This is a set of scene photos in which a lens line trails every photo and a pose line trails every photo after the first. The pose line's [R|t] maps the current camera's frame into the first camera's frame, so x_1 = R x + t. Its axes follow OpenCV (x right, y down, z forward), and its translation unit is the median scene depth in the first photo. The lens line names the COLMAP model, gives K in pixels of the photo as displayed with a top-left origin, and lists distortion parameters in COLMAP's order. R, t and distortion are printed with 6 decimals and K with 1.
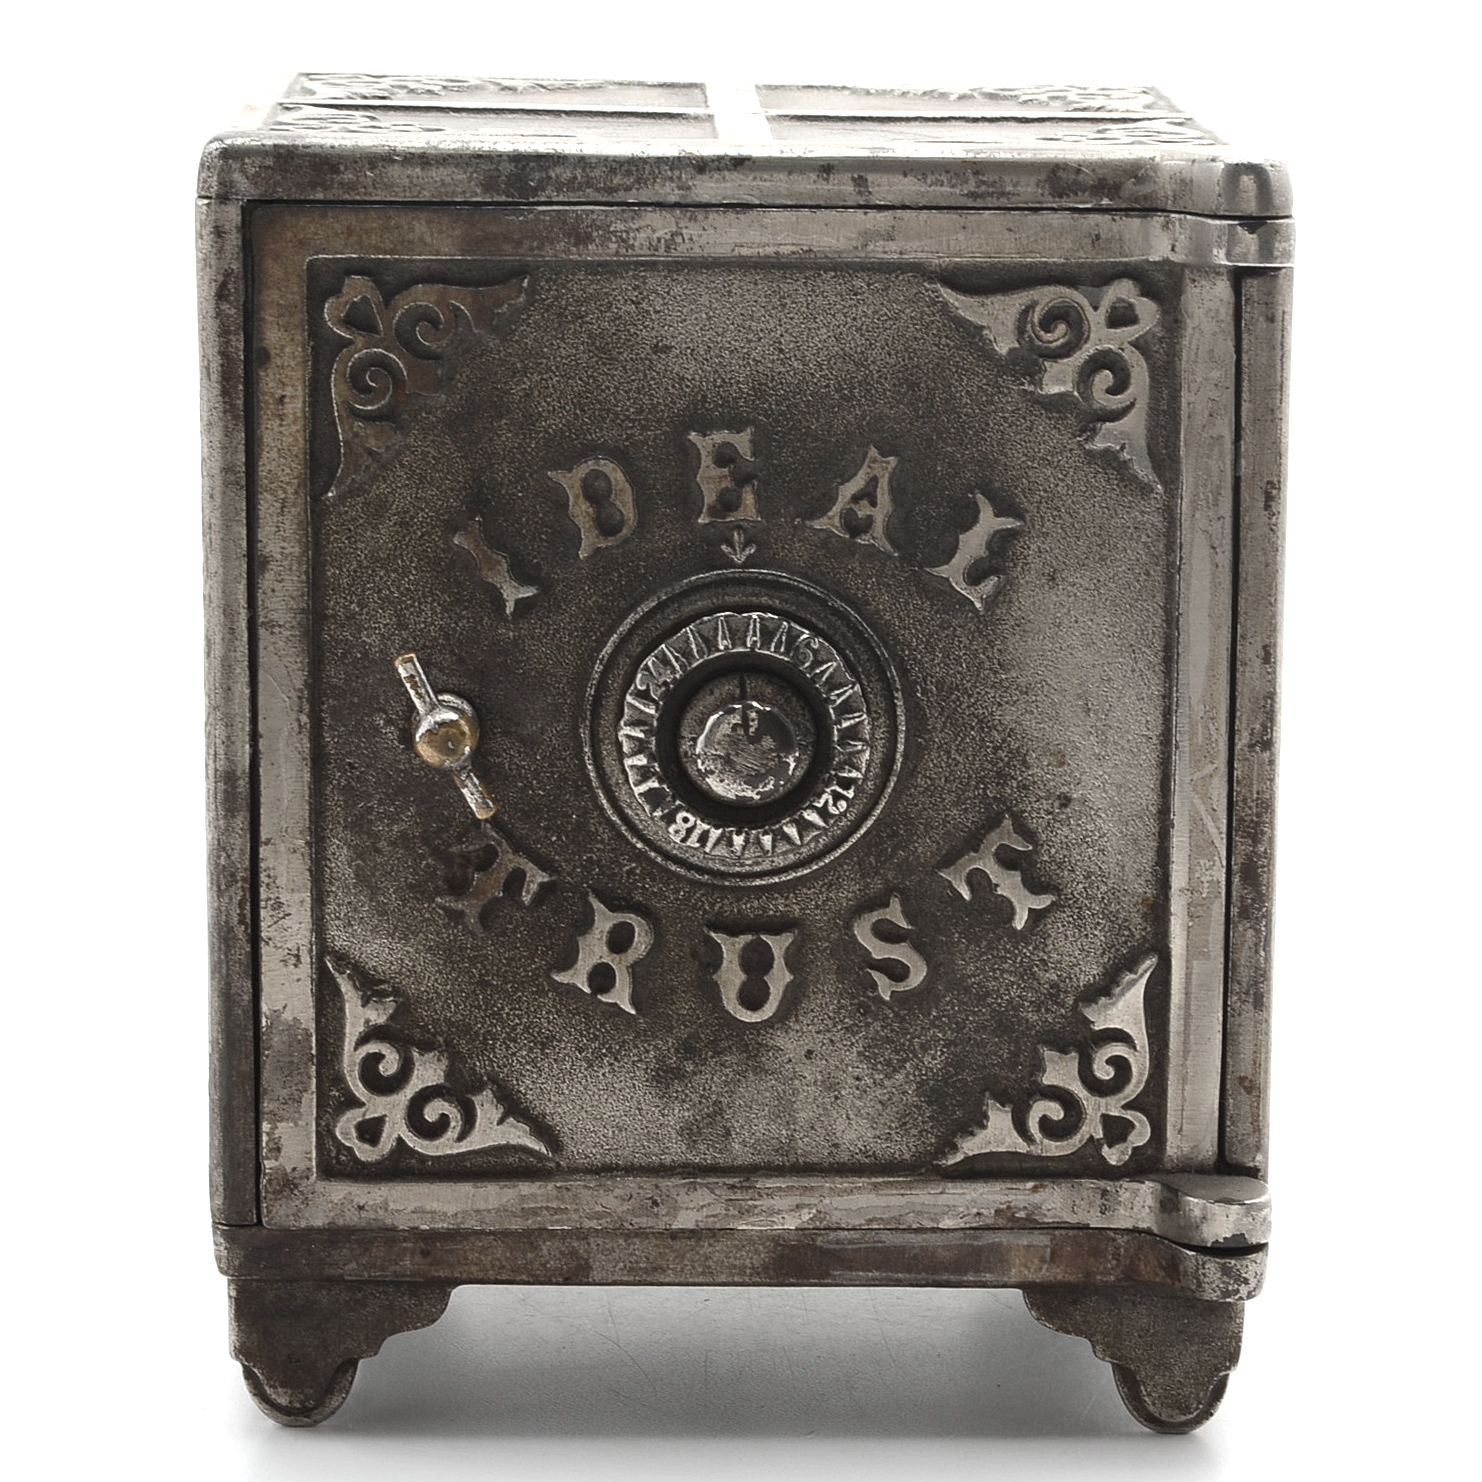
lens RADIAL K [[5499.5, 0, 693.4], [0, 5499.5, 703.7], [0, 0, 1]] dist [0.039627, 0.000000]
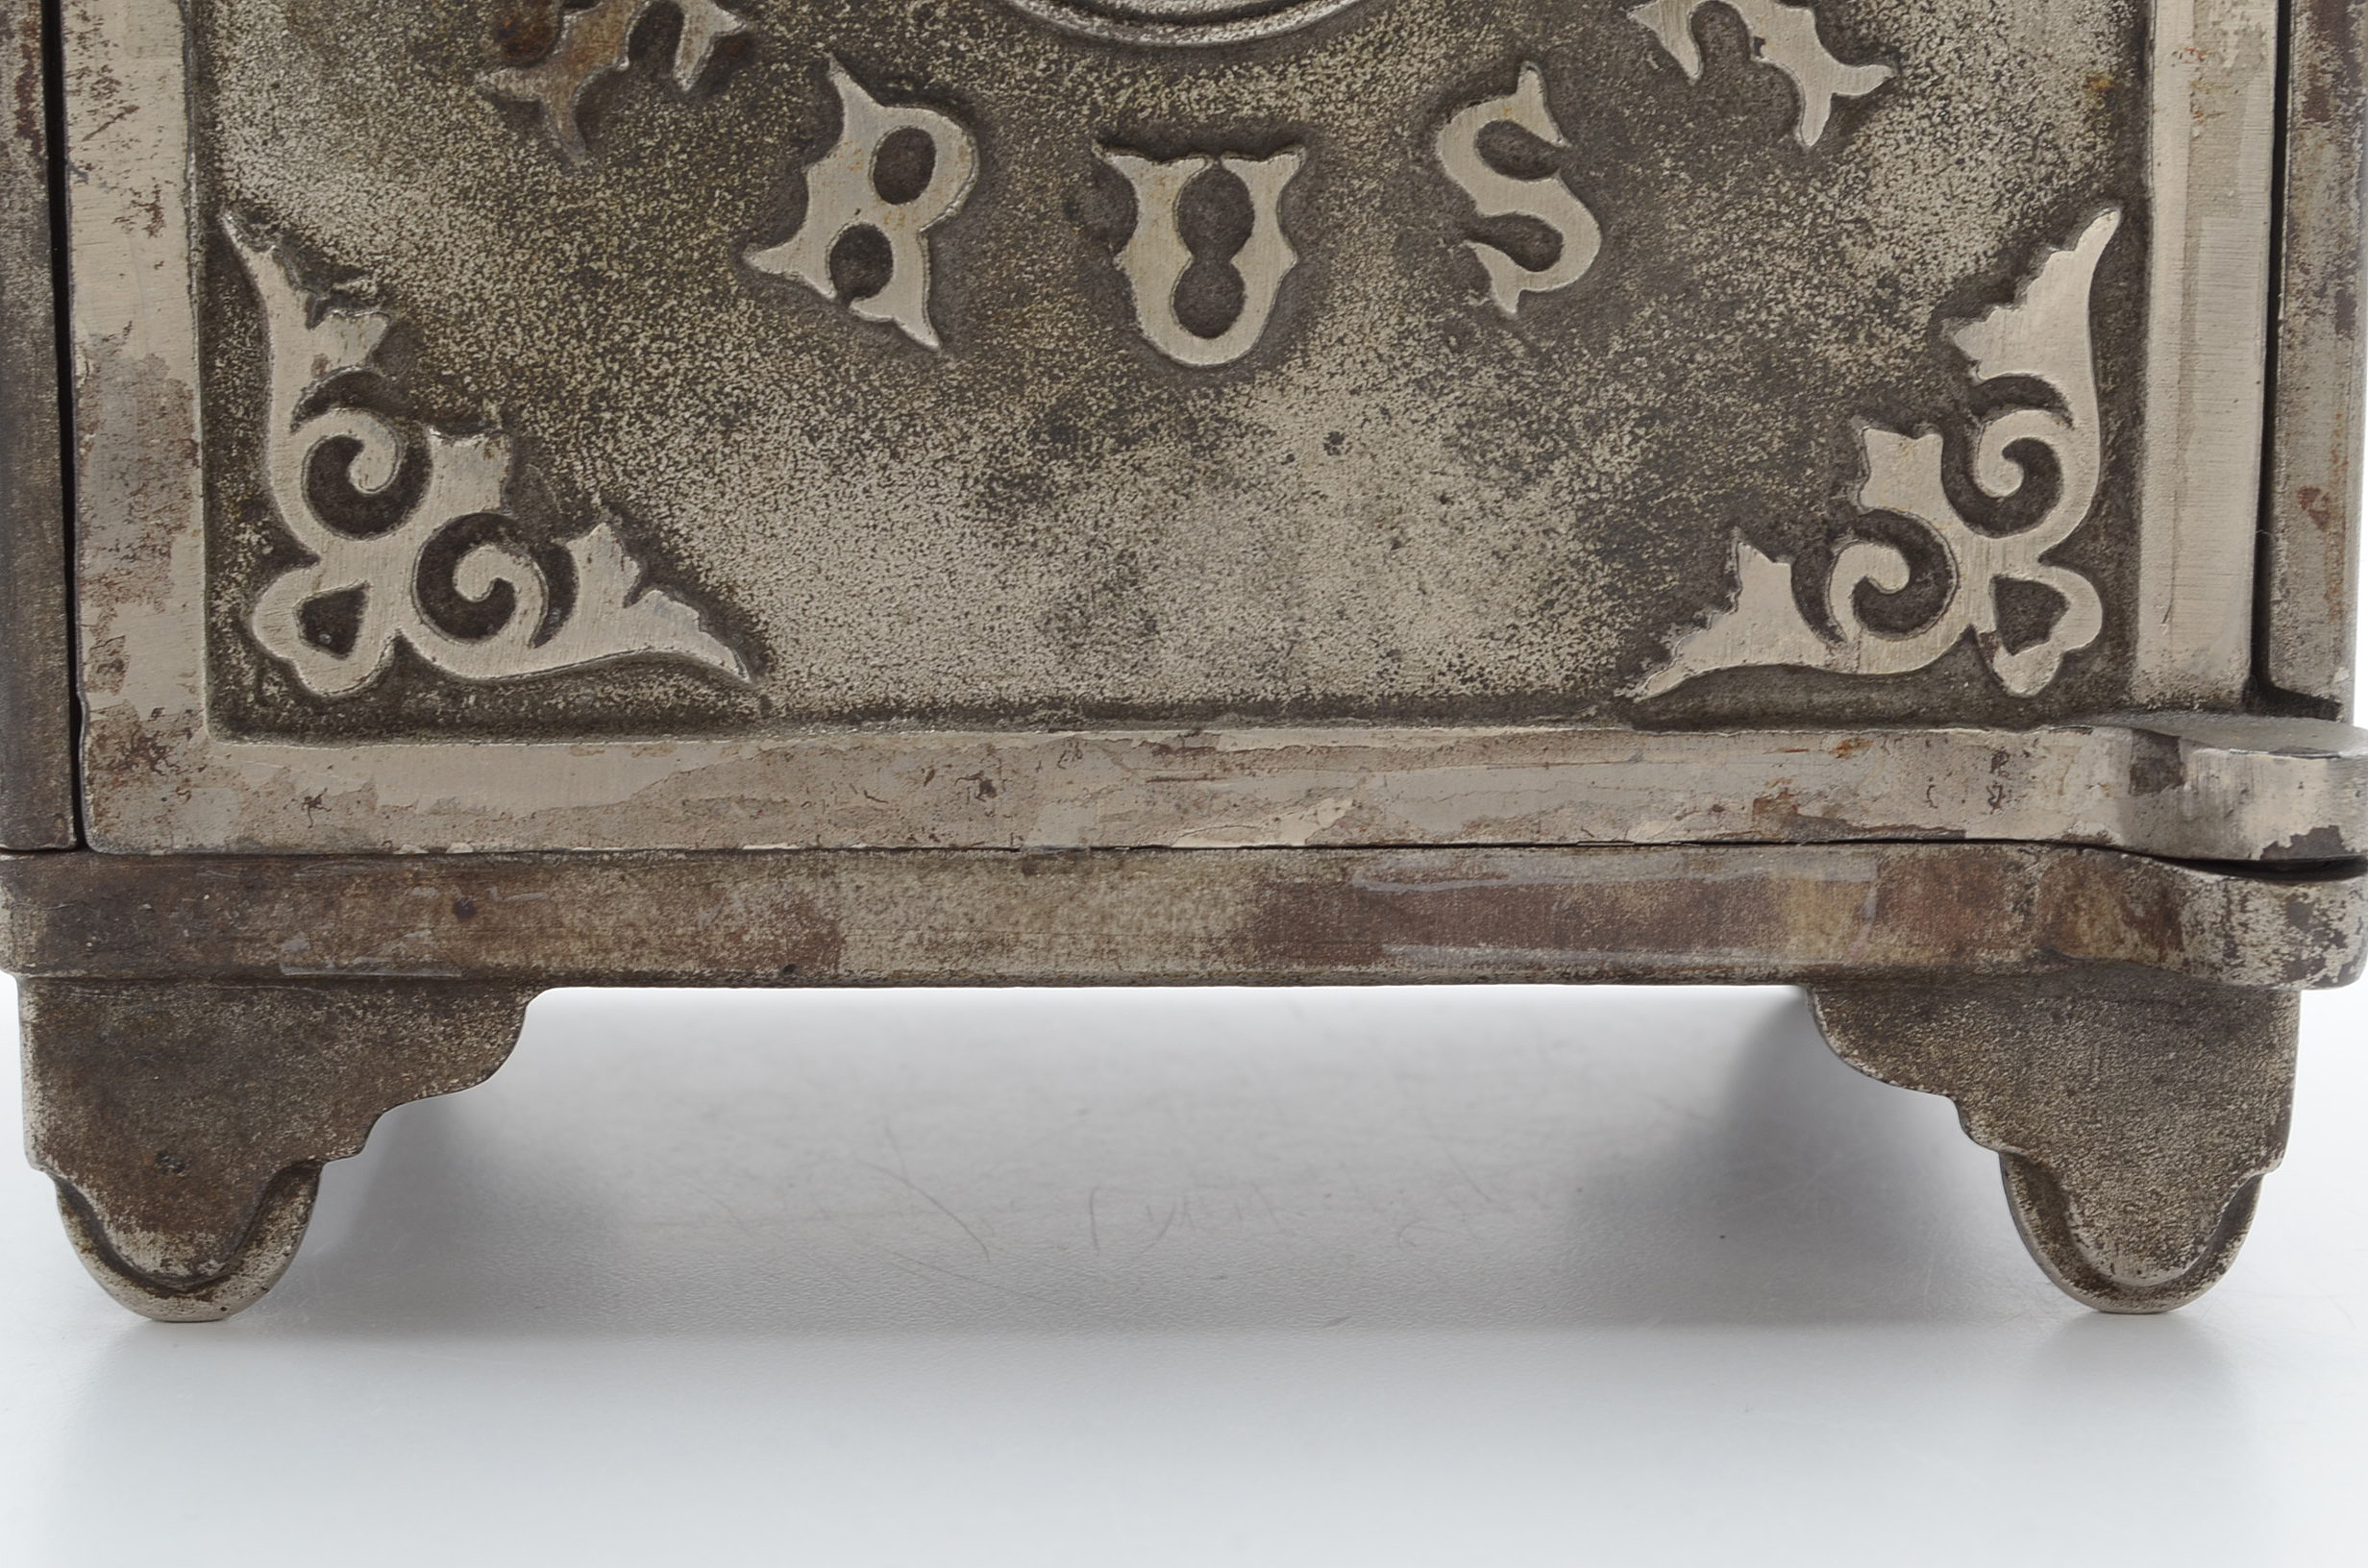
lens RADIAL K [[5148.0, 0, 1184.4], [0, 5148.0, 782.3], [0, 0, 1]] dist [0.033002, 0.000000]
pose [[0.999211, -0.008966, 0.038692, -0.007167], [0.010628, 0.999021, -0.042949, 0.109042], [-0.038269, 0.043326, 0.998328, 0.592931]]
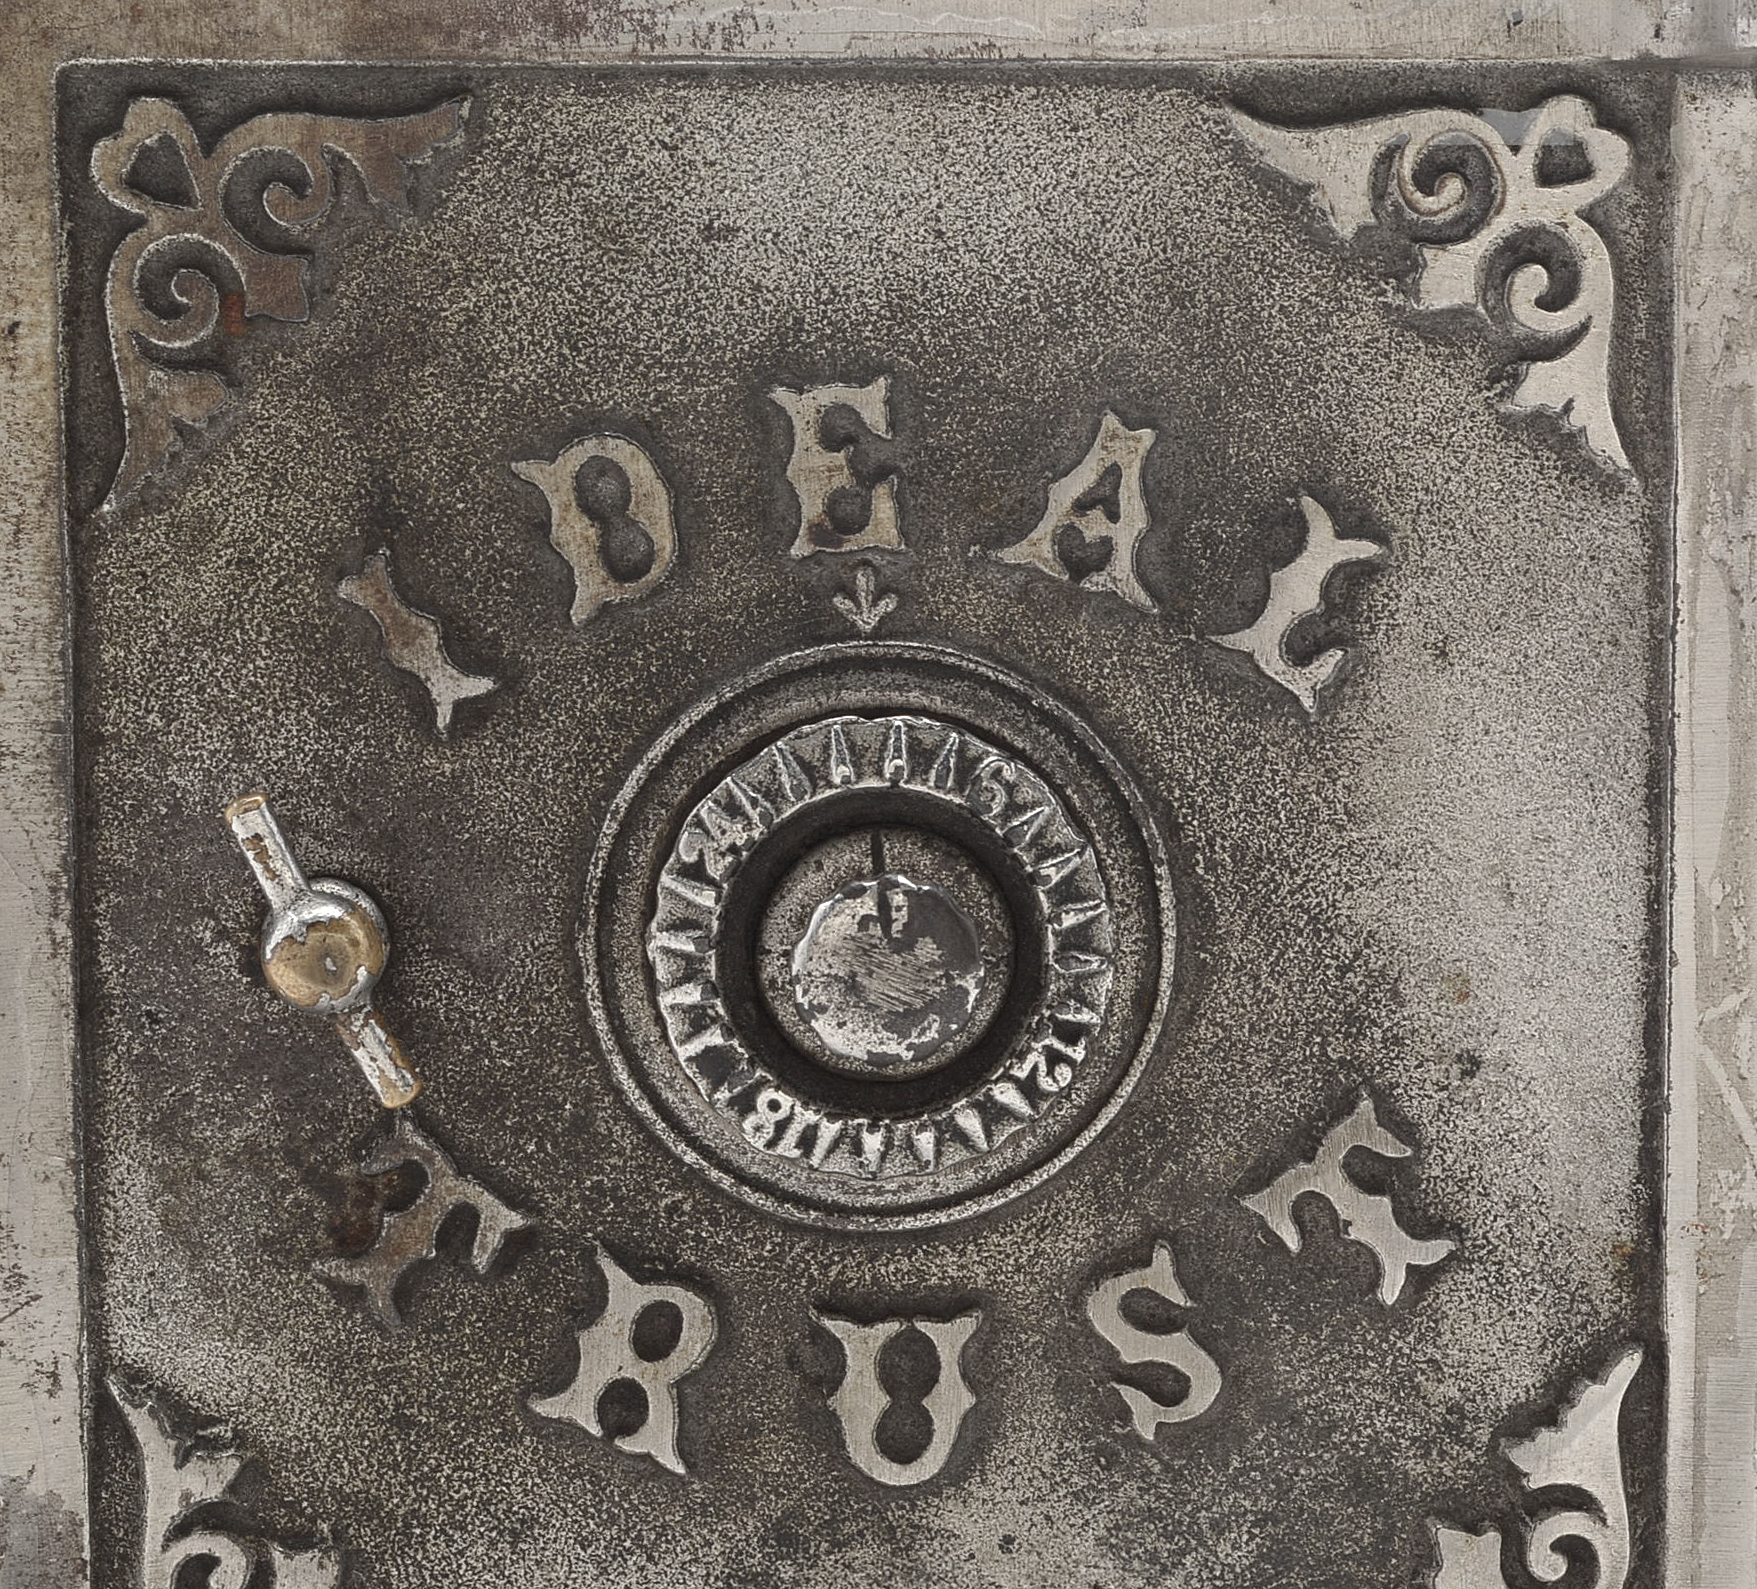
lens RADIAL K [[5537.9, 0, 985.5], [0, 5537.9, 795.7], [0, 0, 1]] dist [0.037378, 0.000000]
pose [[0.999152, -0.012398, 0.039265, -0.001649], [0.015804, 0.996025, -0.087666, 0.038335], [-0.038022, 0.088212, 0.995376, 0.451486]]
